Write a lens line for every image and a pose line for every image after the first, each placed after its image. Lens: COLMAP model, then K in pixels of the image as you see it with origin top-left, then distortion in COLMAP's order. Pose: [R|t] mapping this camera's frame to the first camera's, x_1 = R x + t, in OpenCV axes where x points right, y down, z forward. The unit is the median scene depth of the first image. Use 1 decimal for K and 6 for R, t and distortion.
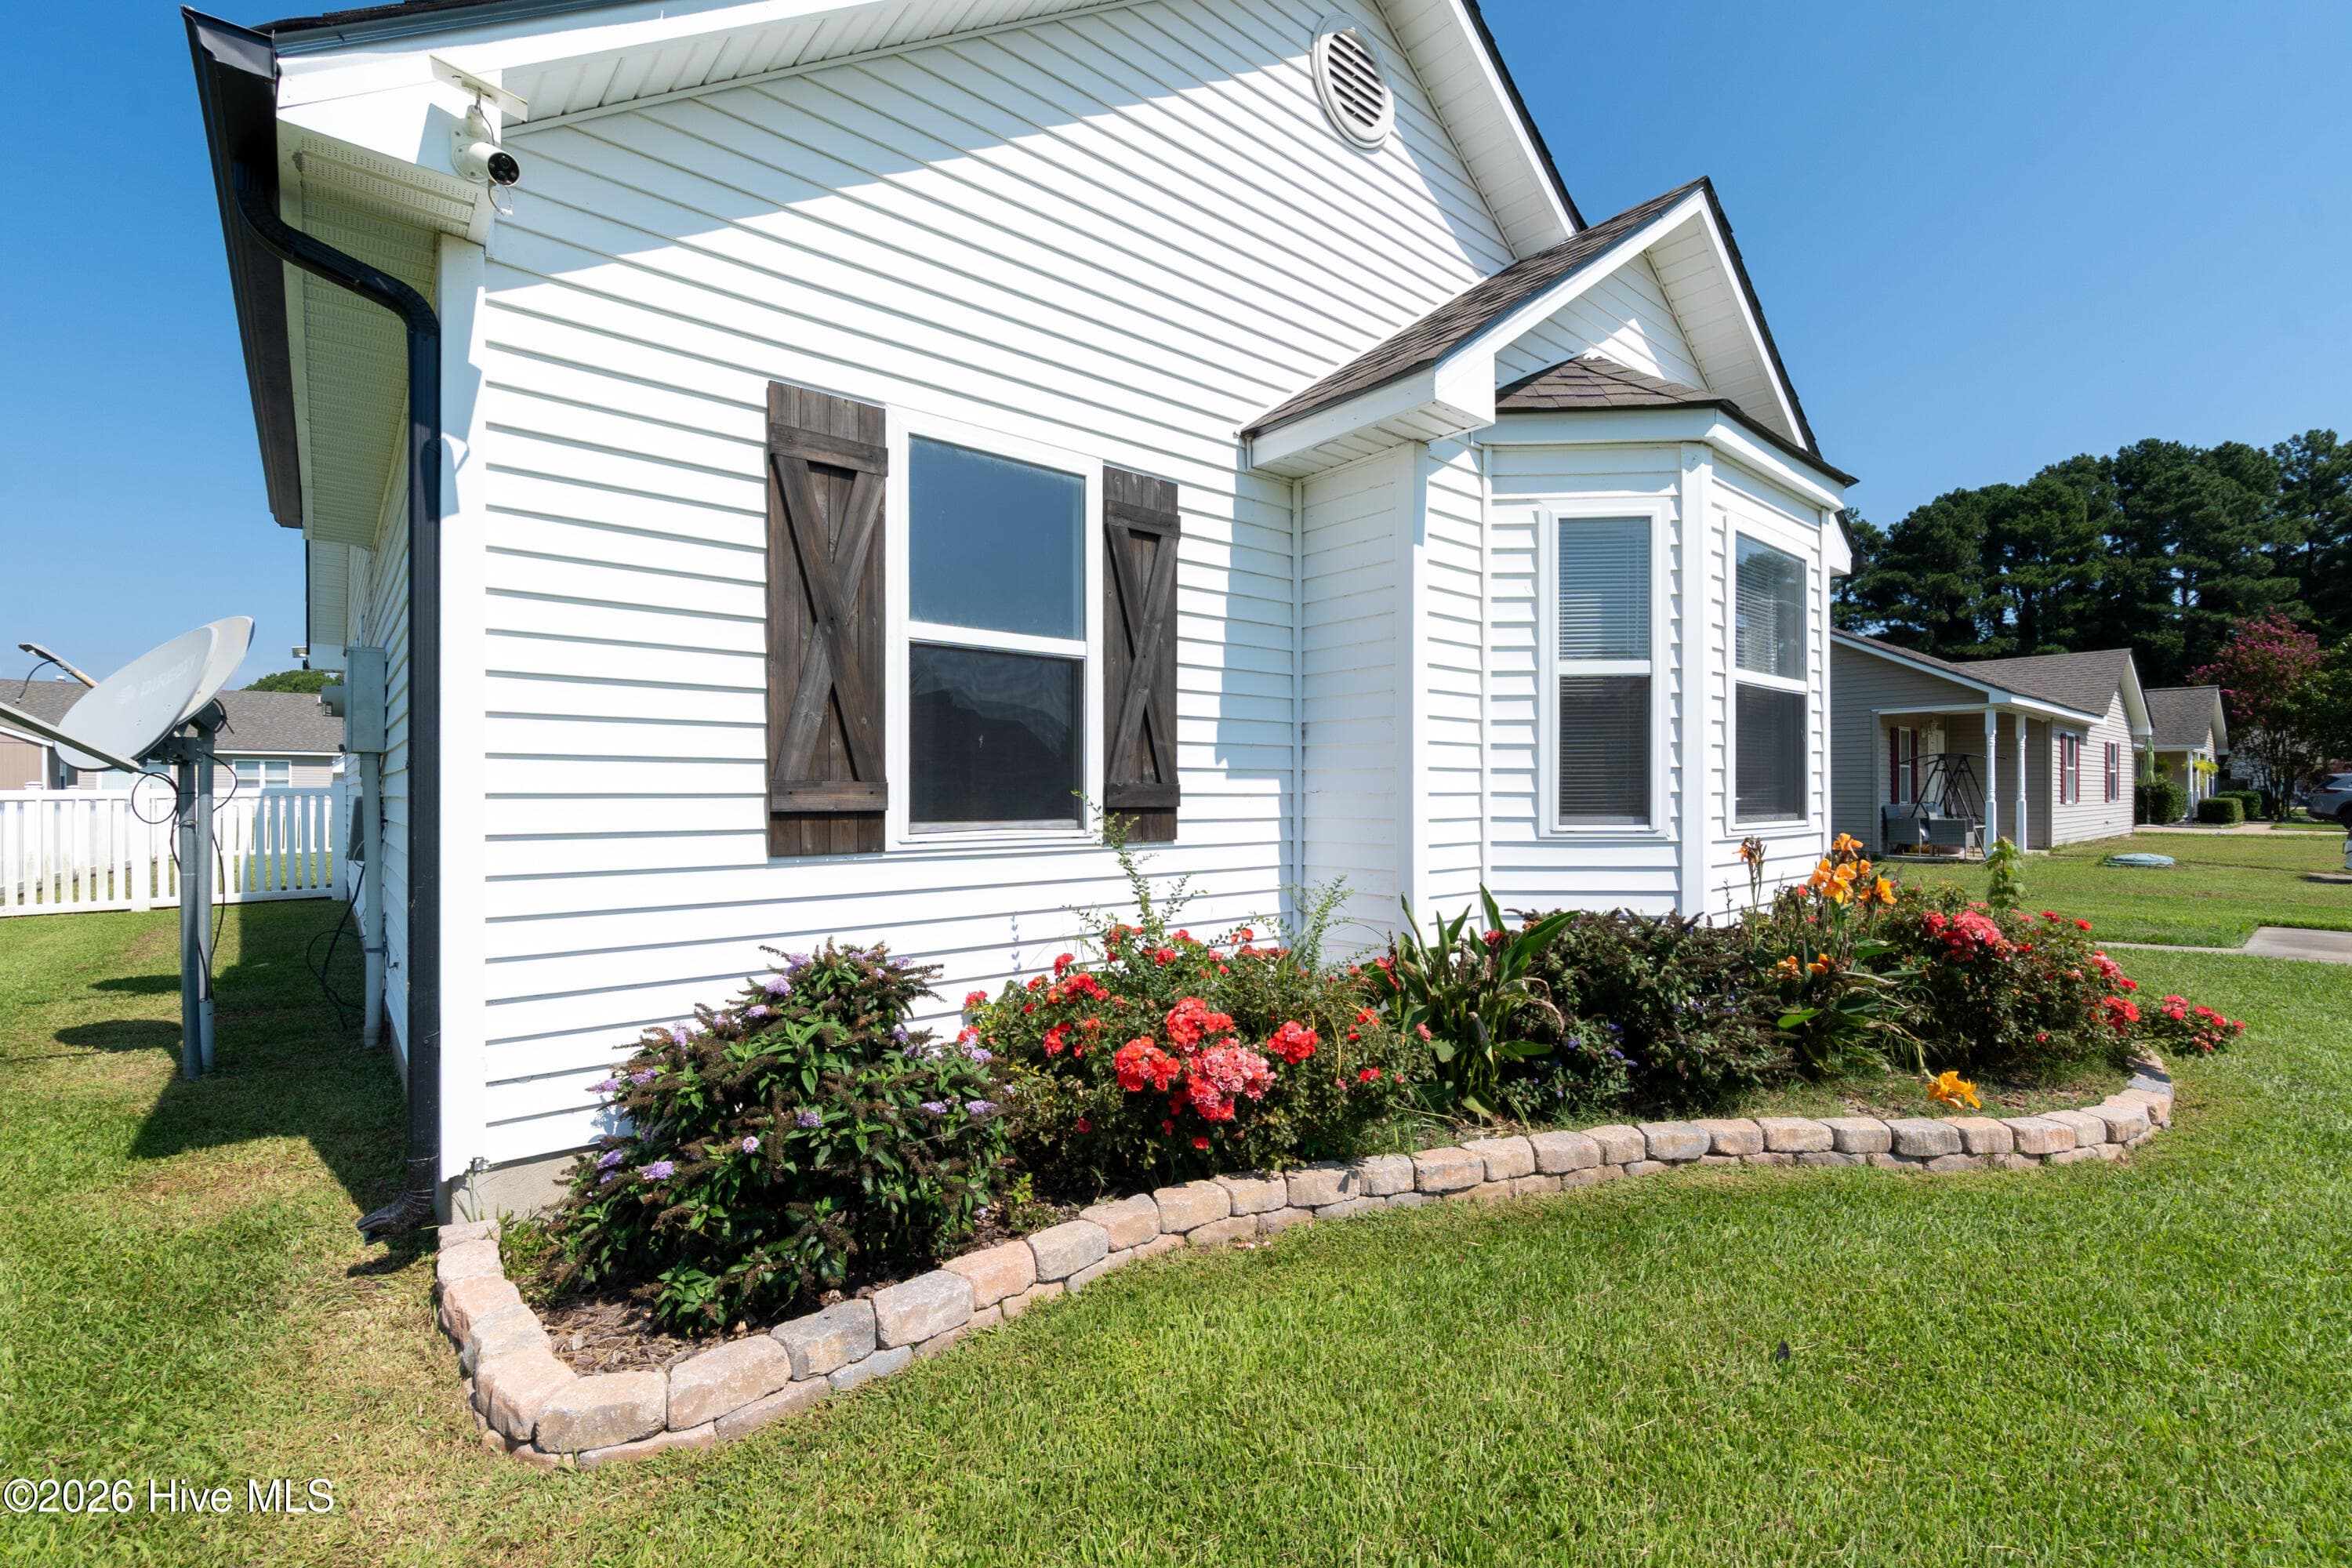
lens RADIAL K [[1002.3, 0, 1174.2], [0, 1002.3, 795.7], [0, 0, 1]] dist [-0.000677, 0.000676]
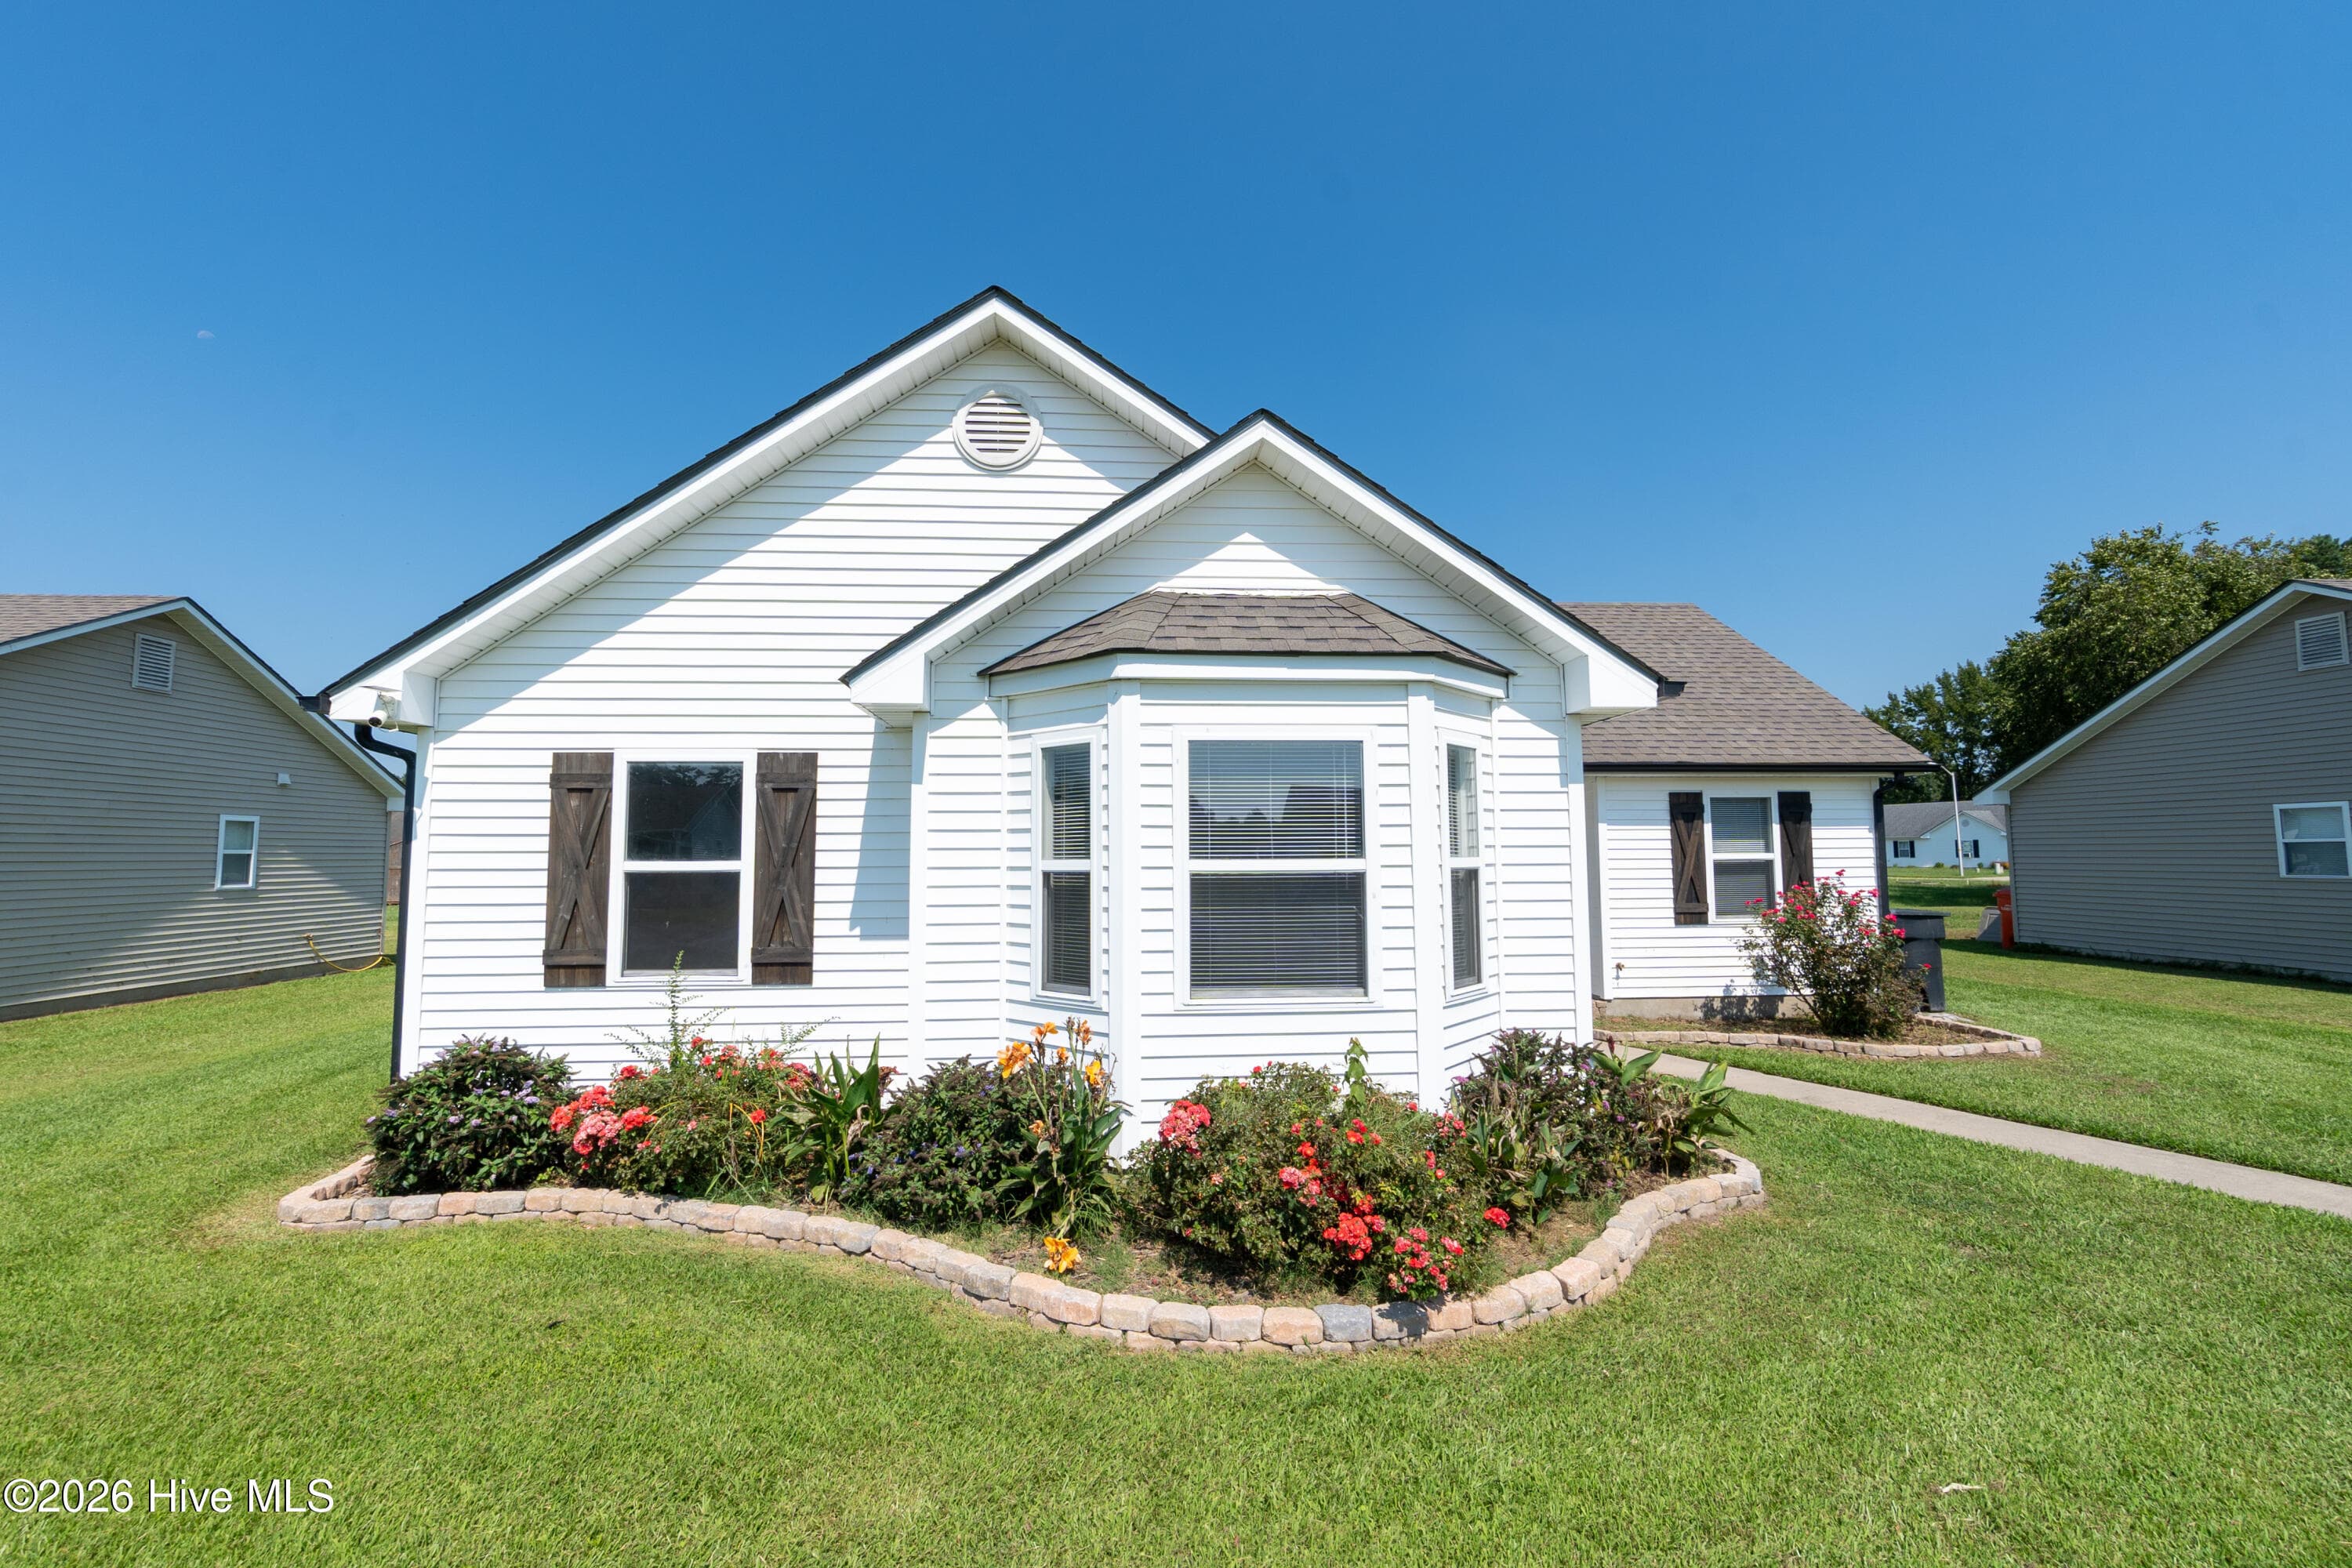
lens RADIAL K [[1002.3, 0, 1170.4], [0, 1002.3, 786.2], [0, 0, 1]] dist [-0.000677, 0.000676]
pose [[0.803838, -0.044347, -0.593193, 1.358654], [0.002835, 0.997491, -0.070730, -0.145817], [0.594841, 0.055174, 0.801947, 0.081396]]
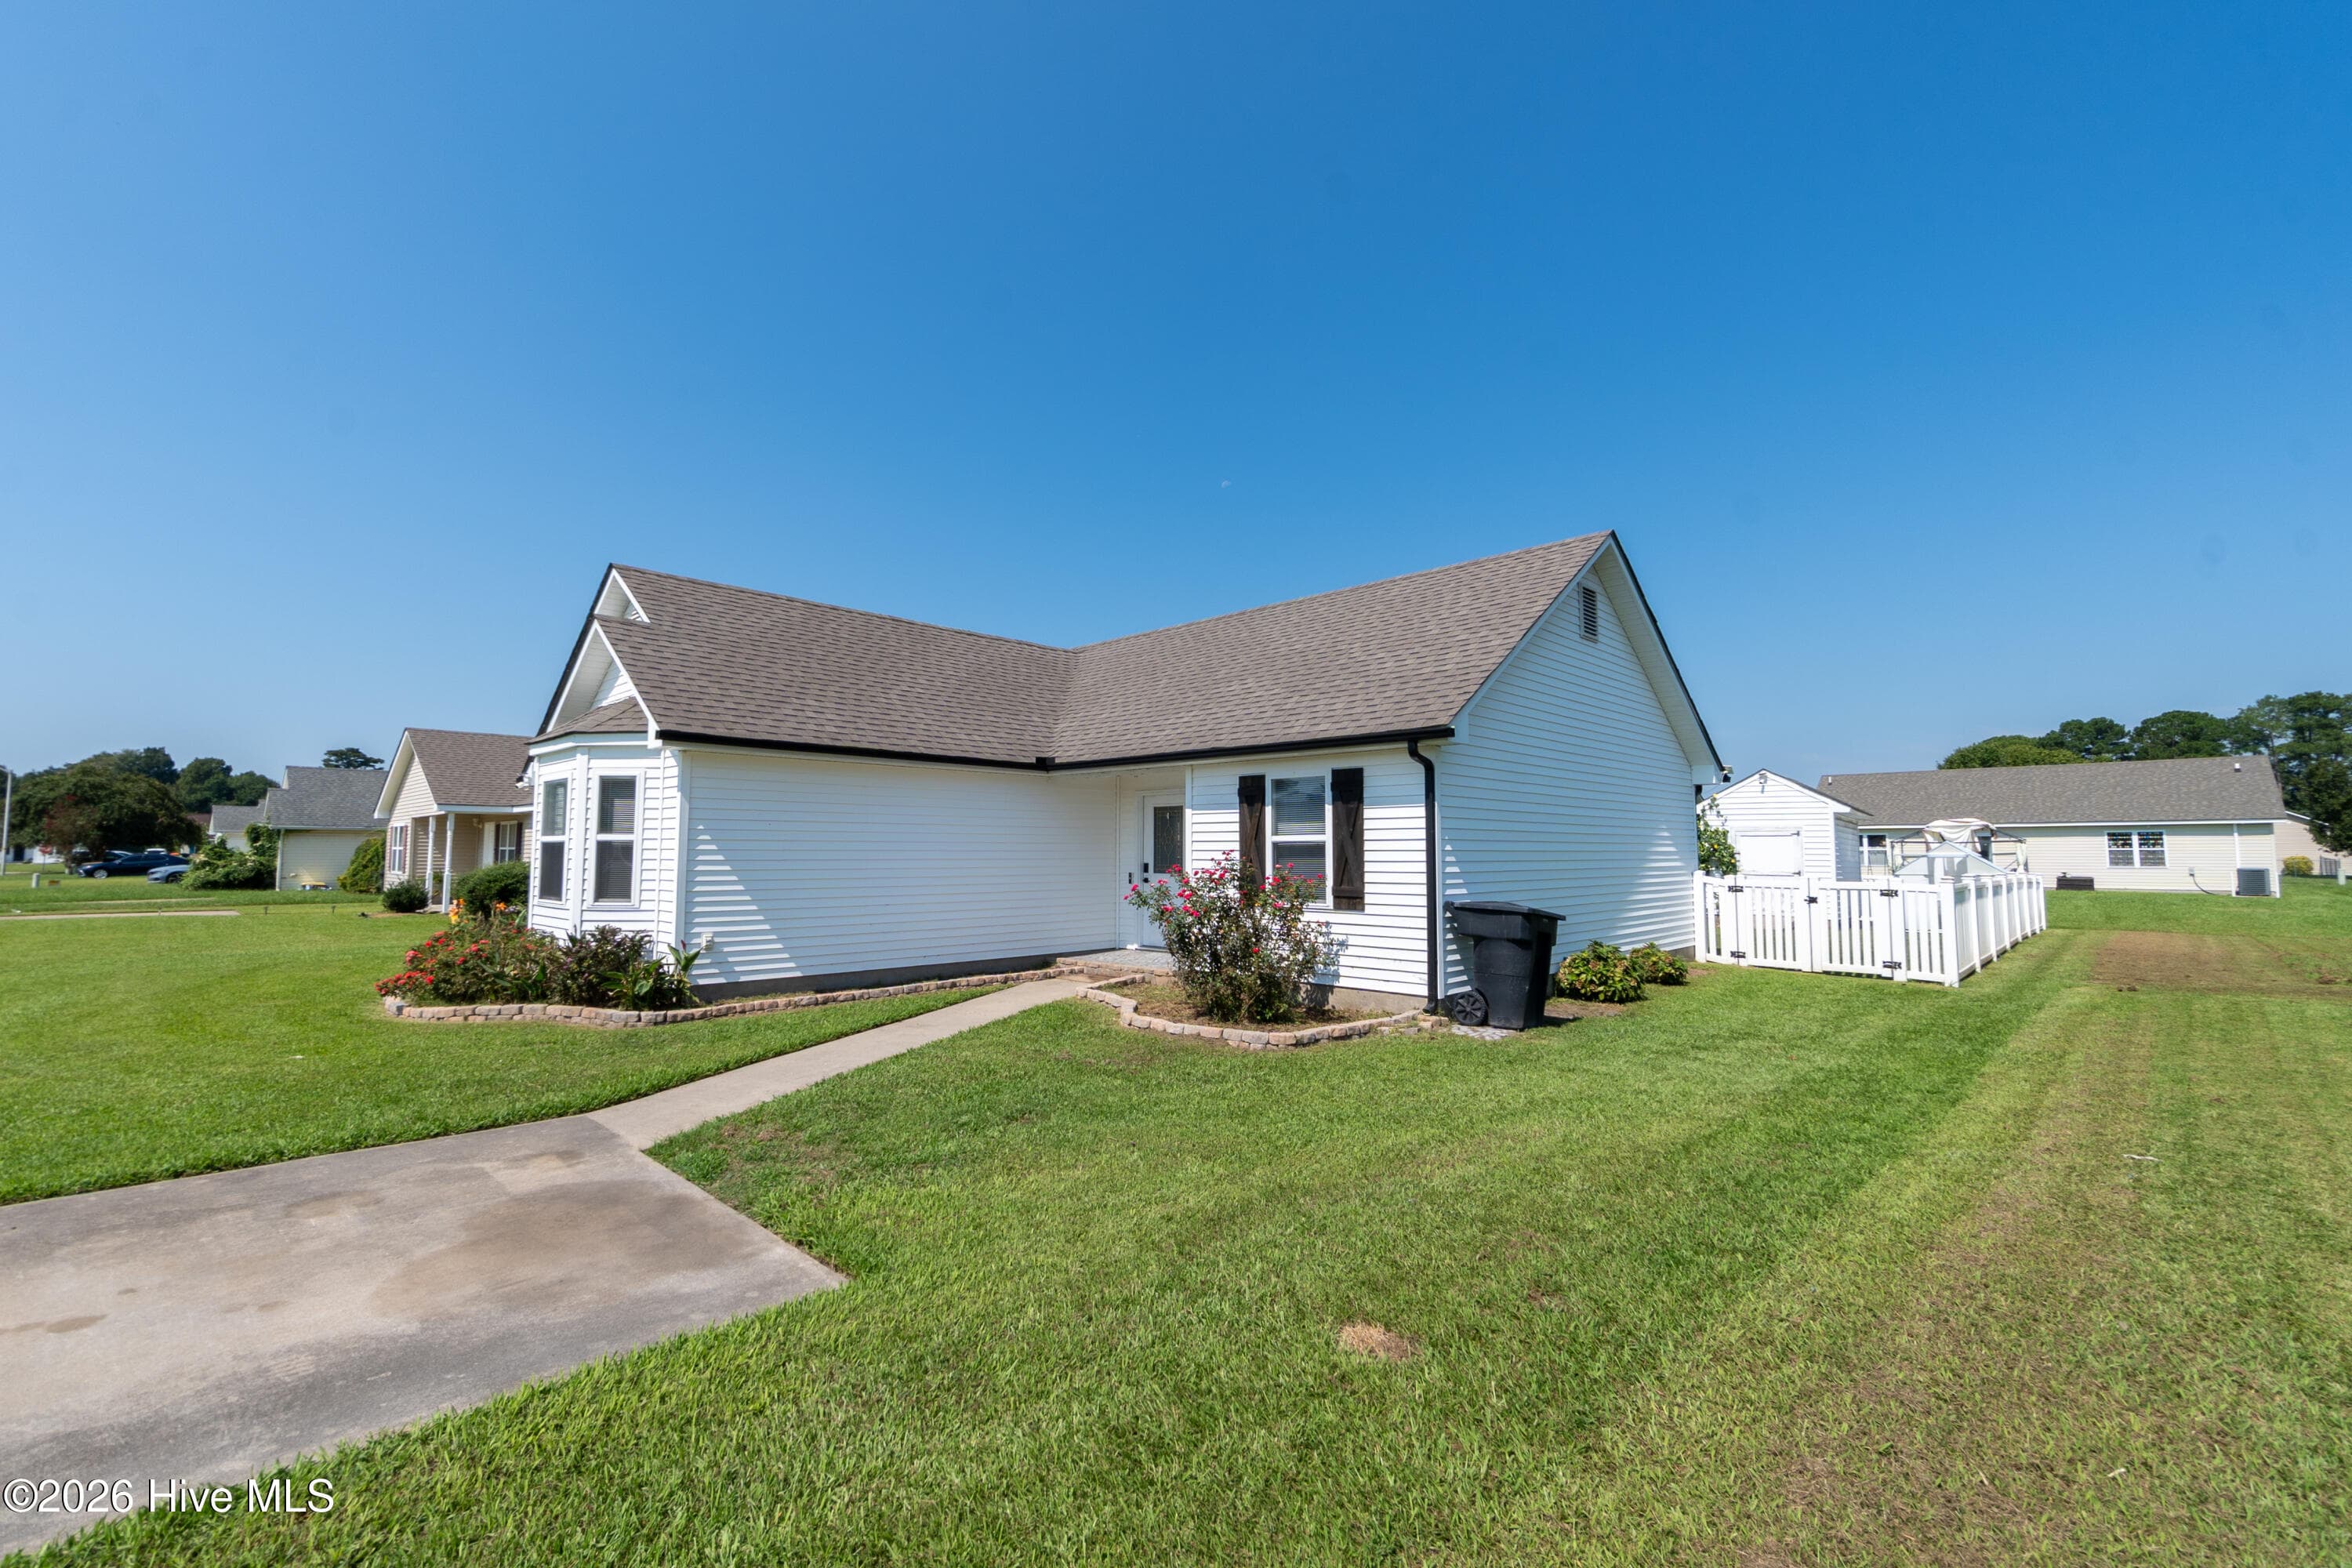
lens RADIAL K [[1002.3, 0, 1184.7], [0, 1002.3, 788.0], [0, 0, 1]] dist [-0.000677, 0.000676]
pose [[0.098962, -0.063281, -0.993077, 3.605768], [-0.004684, 0.997935, -0.064058, -0.105949], [0.995080, 0.010991, 0.098461, 2.653408]]
